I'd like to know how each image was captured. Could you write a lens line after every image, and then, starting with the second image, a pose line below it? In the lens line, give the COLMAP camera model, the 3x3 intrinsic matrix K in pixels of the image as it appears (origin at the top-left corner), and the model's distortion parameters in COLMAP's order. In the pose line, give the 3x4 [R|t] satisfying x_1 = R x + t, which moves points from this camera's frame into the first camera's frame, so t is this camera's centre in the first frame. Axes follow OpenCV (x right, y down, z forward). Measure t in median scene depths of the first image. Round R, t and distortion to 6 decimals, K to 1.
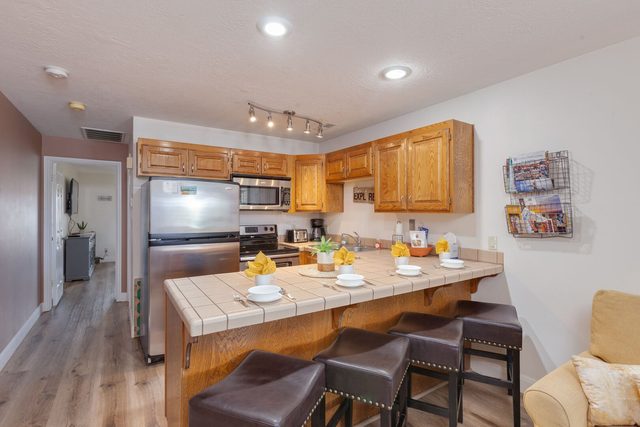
lens RADIAL K [[310.4, 0, 313.5], [0, 310.4, 213.4], [0, 0, 1]] dist [-0.003633, 0.000112]
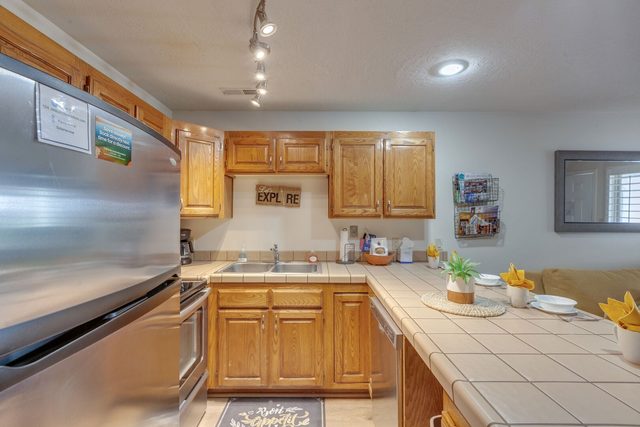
lens RADIAL K [[301.3, 0, 320.0], [0, 301.3, 213.5], [0, 0, 1]] dist [0.000002, 0.000716]
pose [[0.519301, 0.005570, 0.854573, -0.509145], [0.003952, 0.999952, -0.008919, -0.010077], [-0.854582, 0.008009, 0.519255, 0.629934]]
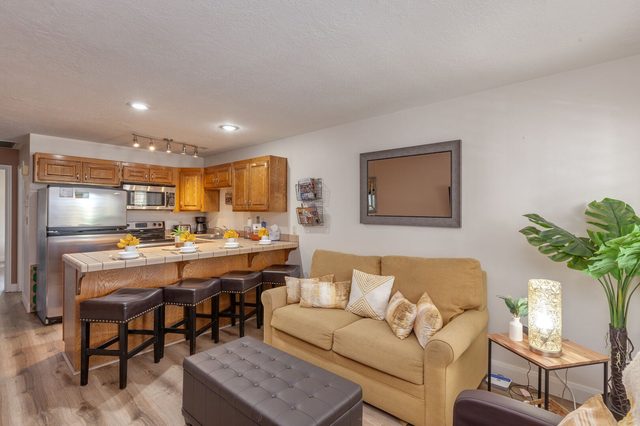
lens RADIAL K [[301.3, 0, 320.0], [0, 301.3, 213.0], [0, 0, 1]] dist [0.000002, 0.000716]
pose [[0.961833, 0.000960, 0.273636, 0.209426], [-0.000632, 0.999999, -0.001287, 0.004900], [-0.273637, 0.001065, 0.961832, -0.487357]]
